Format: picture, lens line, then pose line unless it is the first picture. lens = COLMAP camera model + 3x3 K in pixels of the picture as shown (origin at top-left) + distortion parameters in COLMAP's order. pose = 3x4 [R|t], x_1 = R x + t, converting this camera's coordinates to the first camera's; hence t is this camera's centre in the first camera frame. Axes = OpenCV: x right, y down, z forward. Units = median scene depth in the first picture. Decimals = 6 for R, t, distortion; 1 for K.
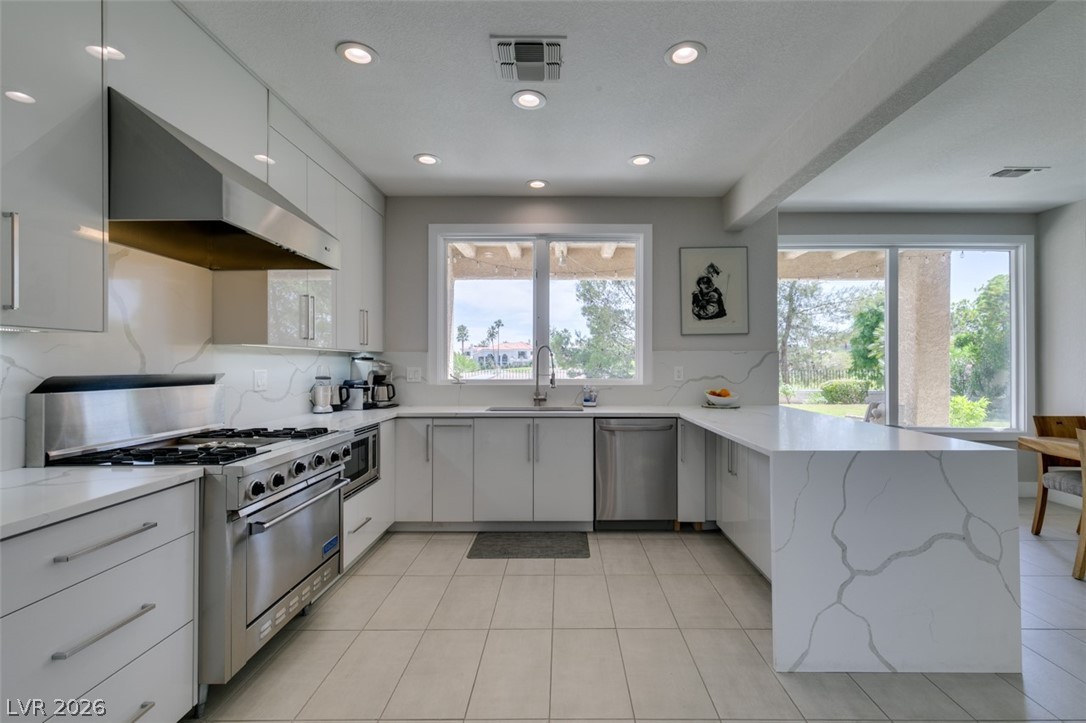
lens RADIAL K [[493.2, 0, 563.4], [0, 493.2, 363.1], [0, 0, 1]] dist [0.002311, -0.000149]
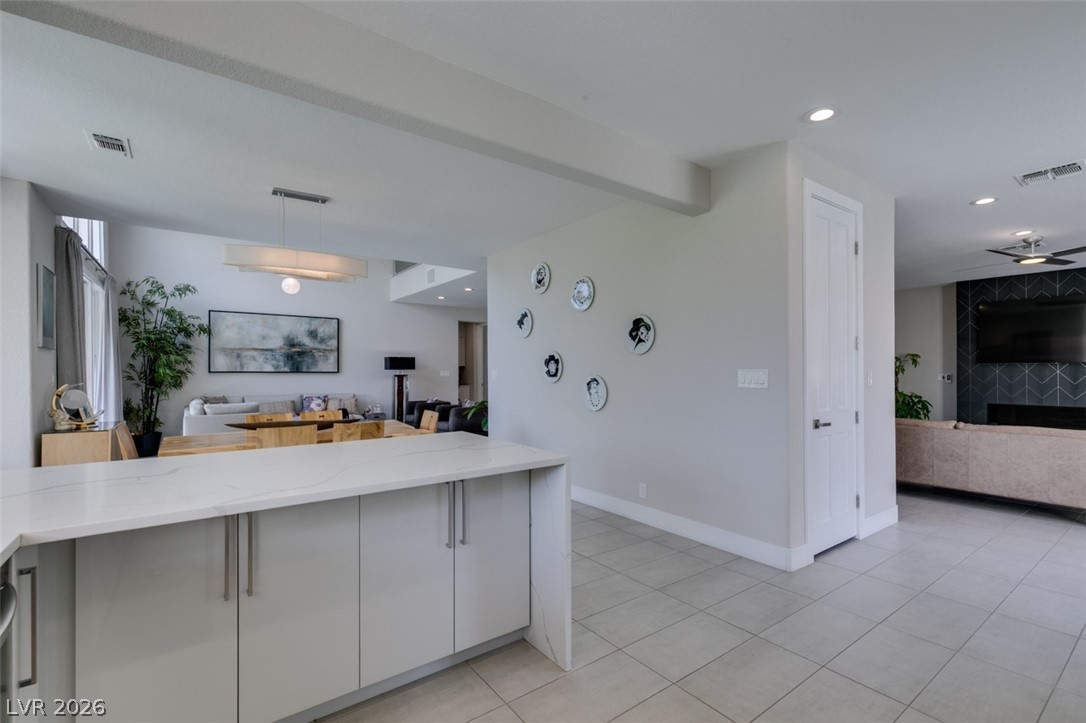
lens RADIAL K [[485.4, 0, 543.6], [0, 485.4, 369.9], [0, 0, 1]] dist [0.003717, 0.000206]
pose [[-0.587212, 0.001054, 0.809433, -0.189769], [0.002227, 0.999997, 0.000314, -0.000388], [-0.809430, 0.001987, -0.587212, 0.870677]]
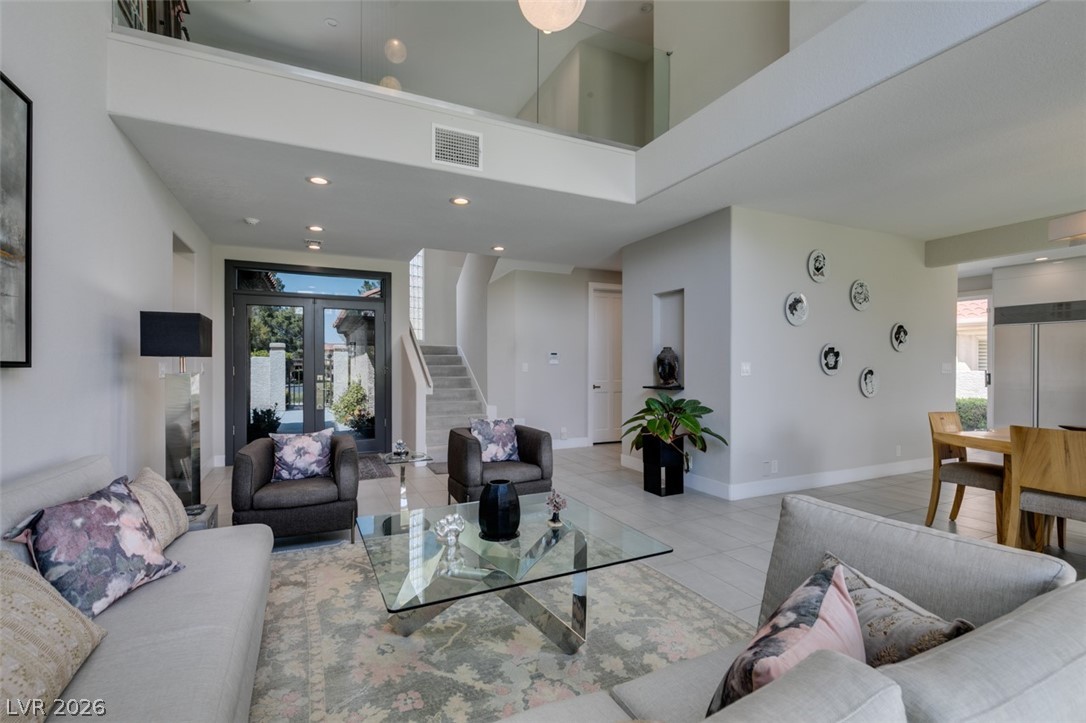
lens RADIAL K [[492.9, 0, 543.0], [0, 492.9, 361.5], [0, 0, 1]] dist [0.003206, 0.000324]
pose [[-0.905237, -0.006212, -0.424861, 2.131443], [-0.005669, 0.999981, -0.002544, 0.005559], [0.424869, 0.000106, -0.905255, 0.958778]]
